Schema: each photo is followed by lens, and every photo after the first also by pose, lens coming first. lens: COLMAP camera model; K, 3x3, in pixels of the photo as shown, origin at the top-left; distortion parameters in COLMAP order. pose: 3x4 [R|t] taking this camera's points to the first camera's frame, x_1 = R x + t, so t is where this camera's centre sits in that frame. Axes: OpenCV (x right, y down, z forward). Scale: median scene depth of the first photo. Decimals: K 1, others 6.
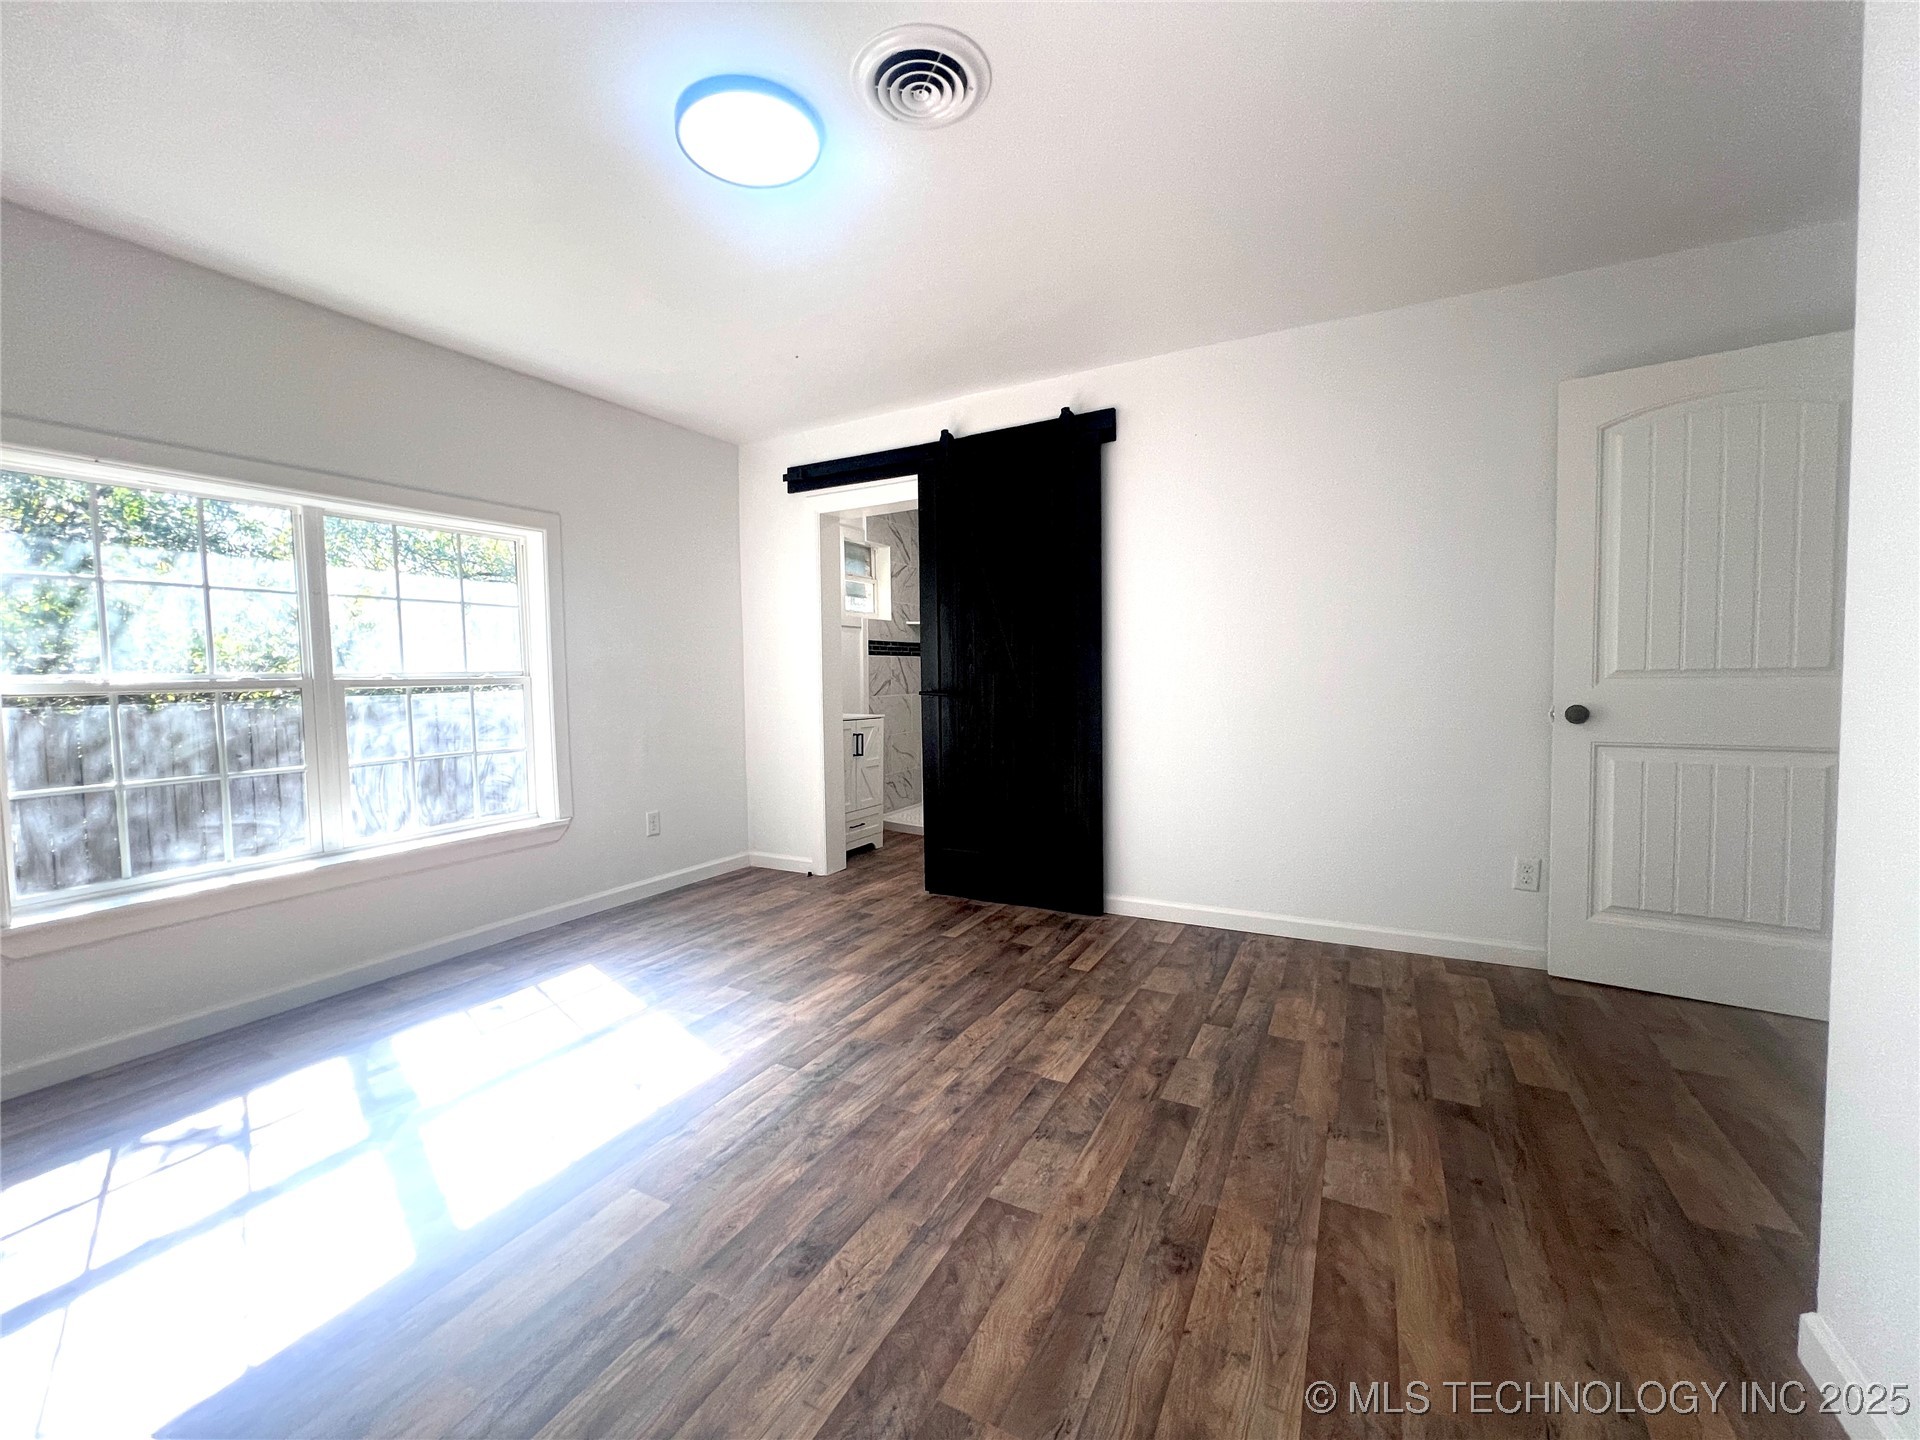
lens RADIAL K [[770.9, 0, 947.8], [0, 770.9, 695.1], [0, 0, 1]] dist [-0.002799, 0.000420]
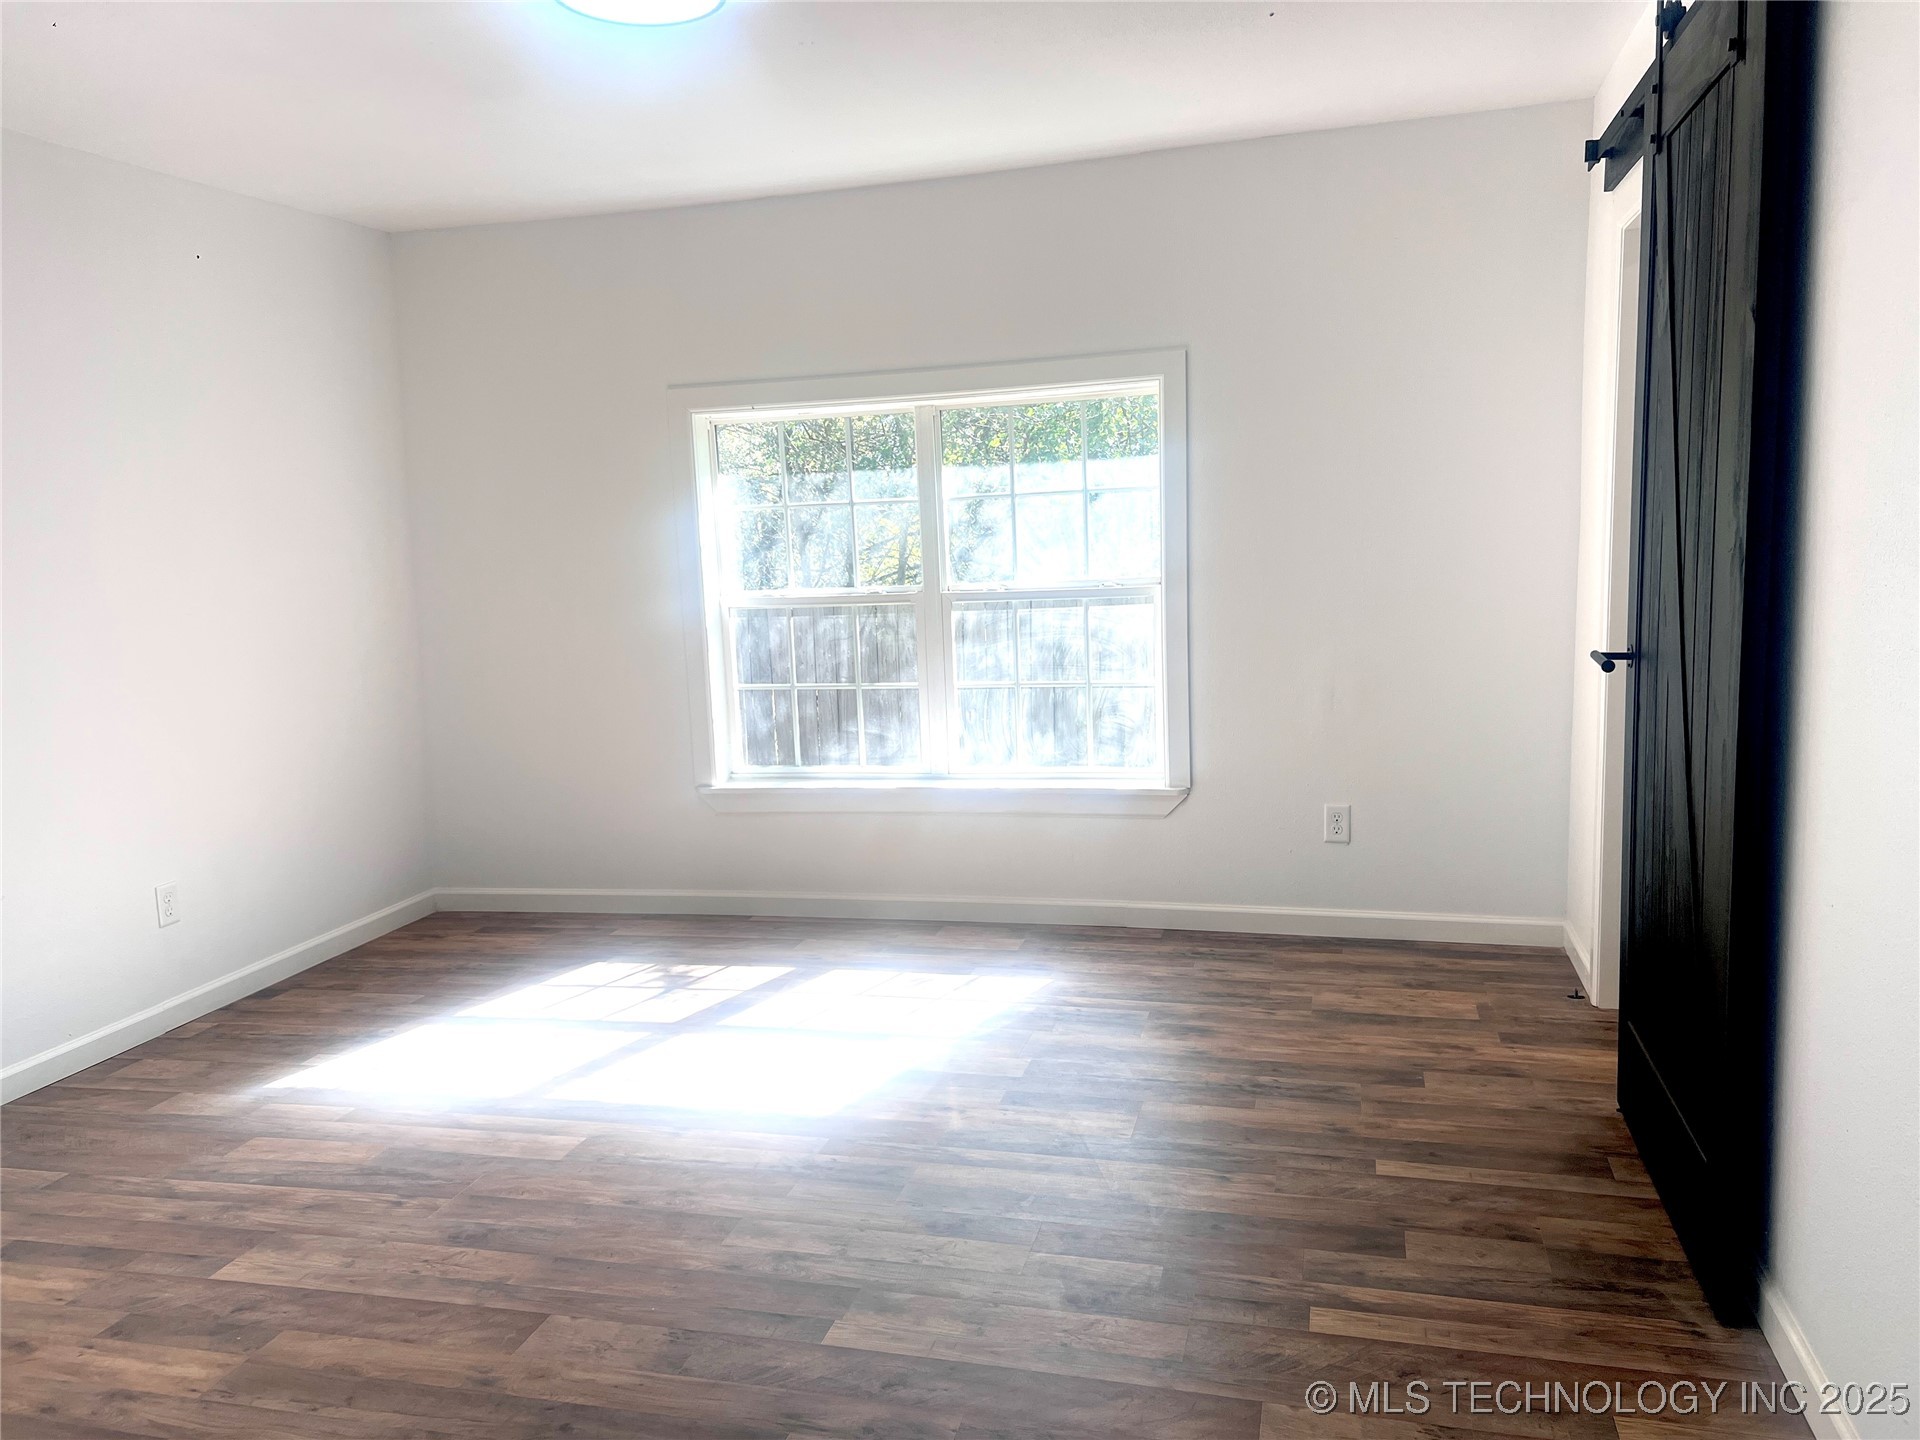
lens RADIAL K [[1431.0, 0, 950.4], [0, 1431.0, 729.2], [0, 0, 1]] dist [0.076075, -0.056704]
pose [[0.234151, 0.144396, -0.961417, 0.825100], [0.013253, 0.988343, 0.151668, -0.111679], [0.972110, -0.048255, 0.229508, 0.566891]]
